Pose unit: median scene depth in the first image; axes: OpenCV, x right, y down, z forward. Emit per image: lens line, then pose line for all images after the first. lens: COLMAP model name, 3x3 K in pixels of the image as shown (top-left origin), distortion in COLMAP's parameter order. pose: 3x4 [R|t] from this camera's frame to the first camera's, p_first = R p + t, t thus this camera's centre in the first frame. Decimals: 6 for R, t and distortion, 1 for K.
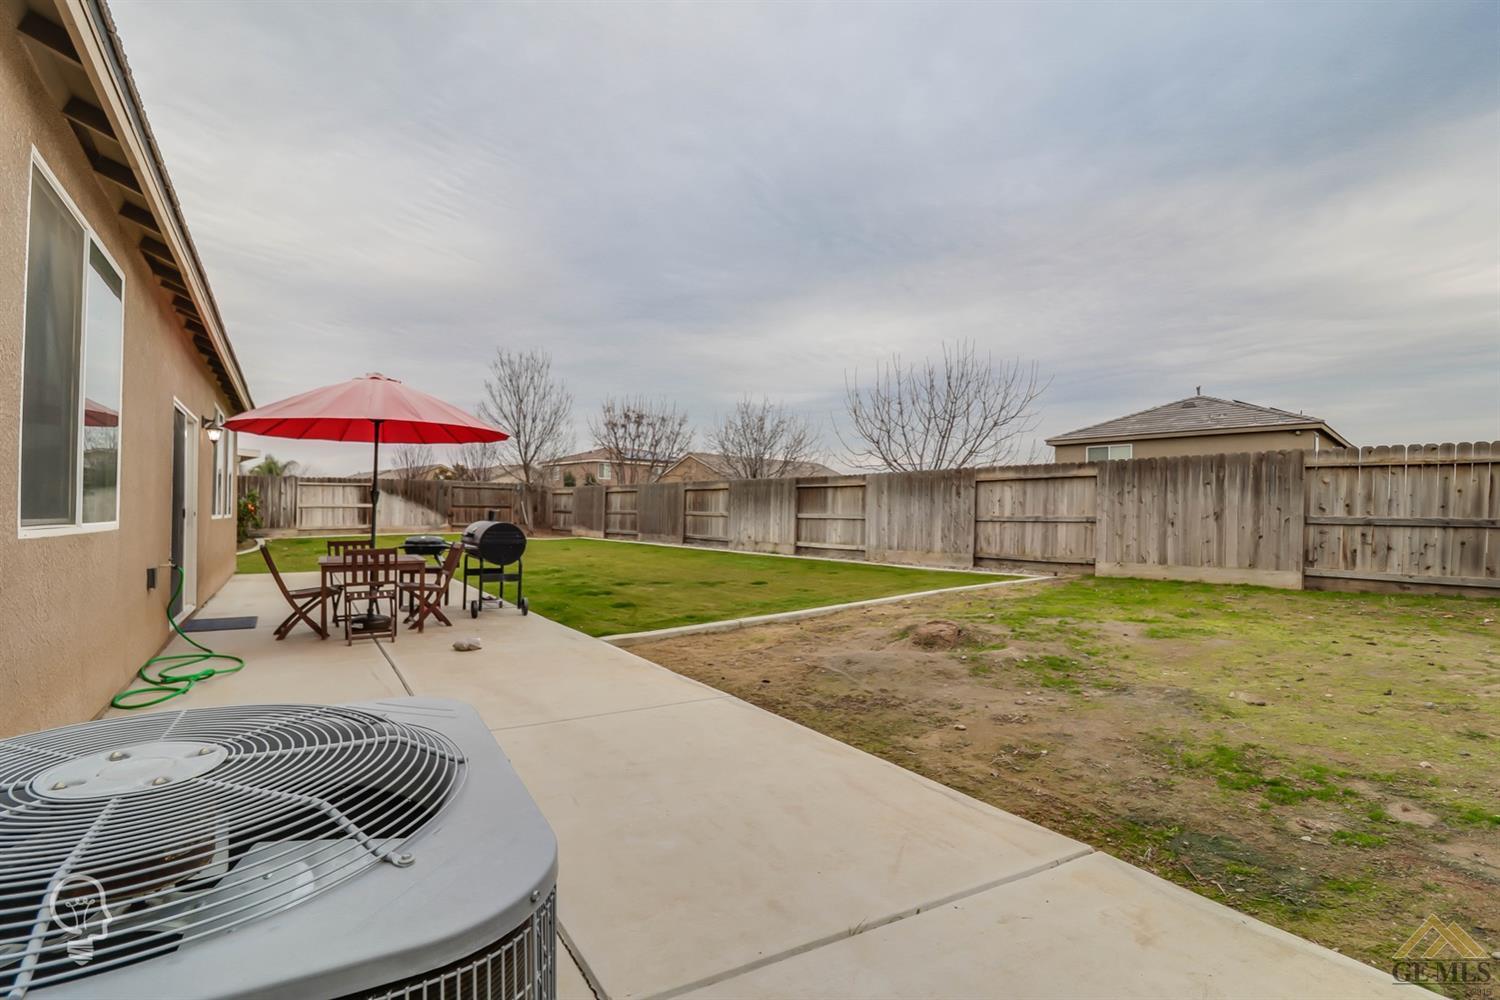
lens RADIAL K [[696.9, 0, 747.4], [0, 696.9, 505.6], [0, 0, 1]] dist [-0.014333, -0.001904]
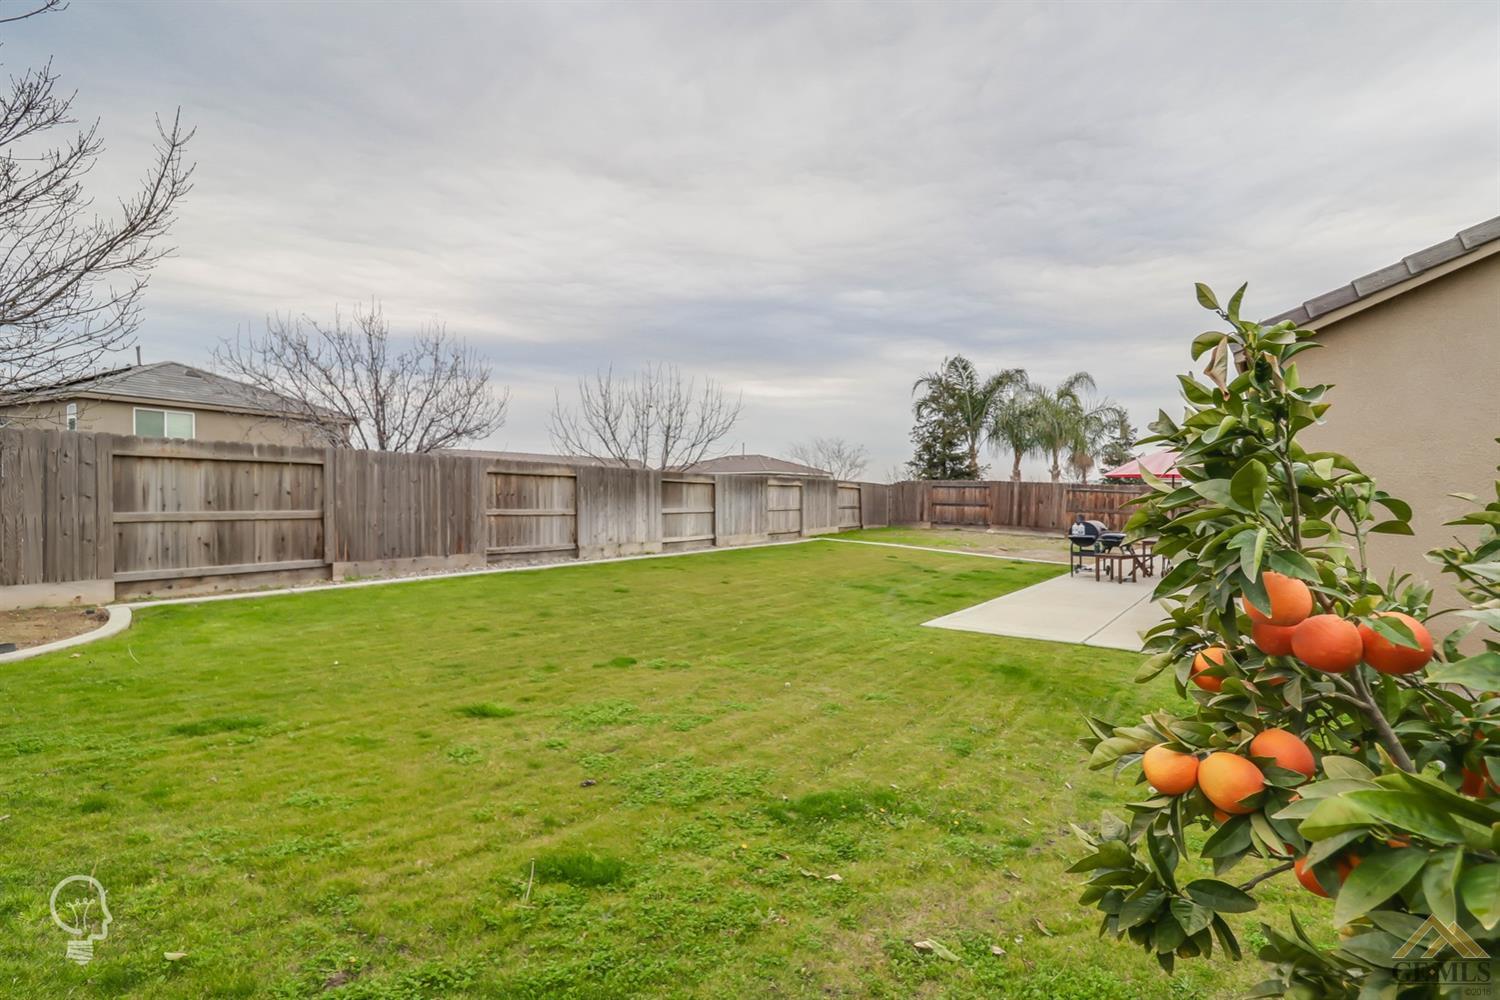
lens RADIAL K [[696.9, 0, 750.0], [0, 696.9, 500.8], [0, 0, 1]] dist [-0.014333, -0.001904]
pose [[-0.326809, -0.004230, 0.945081, -0.796625], [-0.006615, 0.999976, 0.002189, -0.002085], [-0.945067, -0.005536, -0.326829, 1.097582]]
